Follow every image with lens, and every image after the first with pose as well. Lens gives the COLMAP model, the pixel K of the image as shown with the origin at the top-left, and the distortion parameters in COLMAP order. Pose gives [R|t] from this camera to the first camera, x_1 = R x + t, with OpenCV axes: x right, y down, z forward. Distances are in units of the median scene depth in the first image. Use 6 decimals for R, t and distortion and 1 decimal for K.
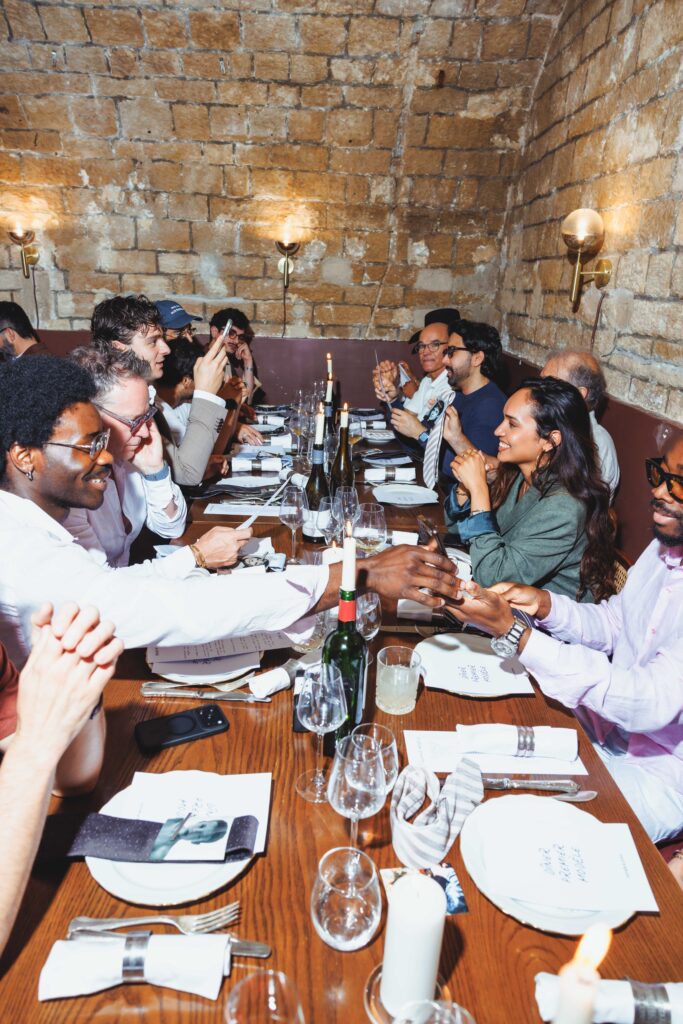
lens RADIAL K [[682.7, 0, 341.5], [0, 682.7, 512.0], [0, 0, 1]] dist [0.000083, -0.000448]
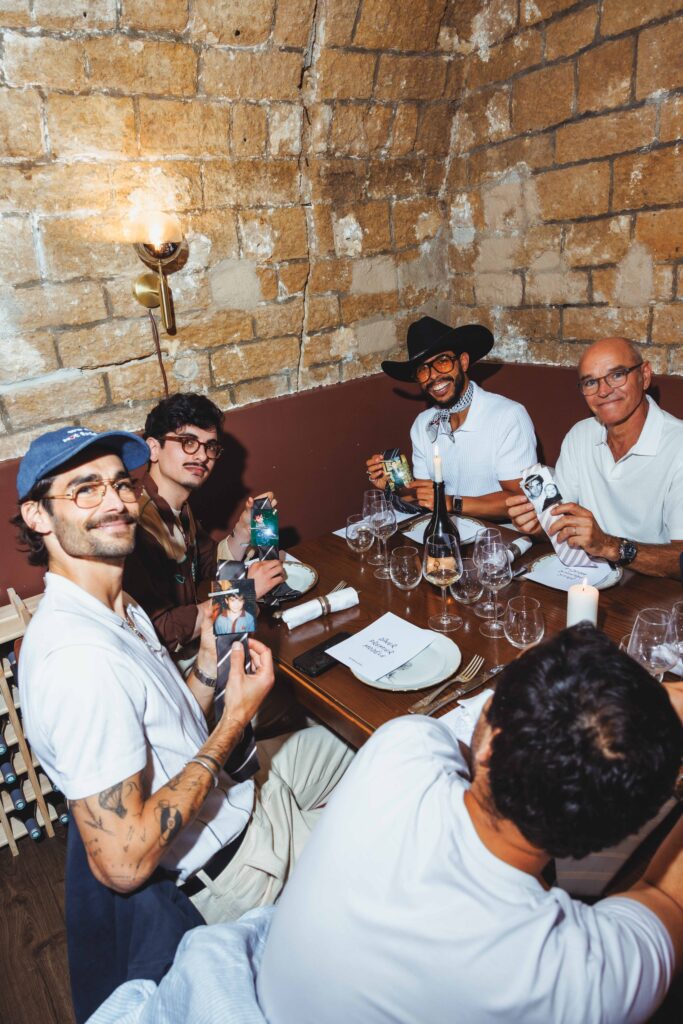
lens RADIAL K [[682.7, 0, 341.5], [0, 682.7, 512.0], [0, 0, 1]] dist [0.000083, -0.000448]
pose [[0.821321, -0.311745, 0.477751, -0.263422], [0.314158, 0.946215, 0.077349, -0.199587], [-0.476168, 0.086561, 0.875083, 0.503333]]
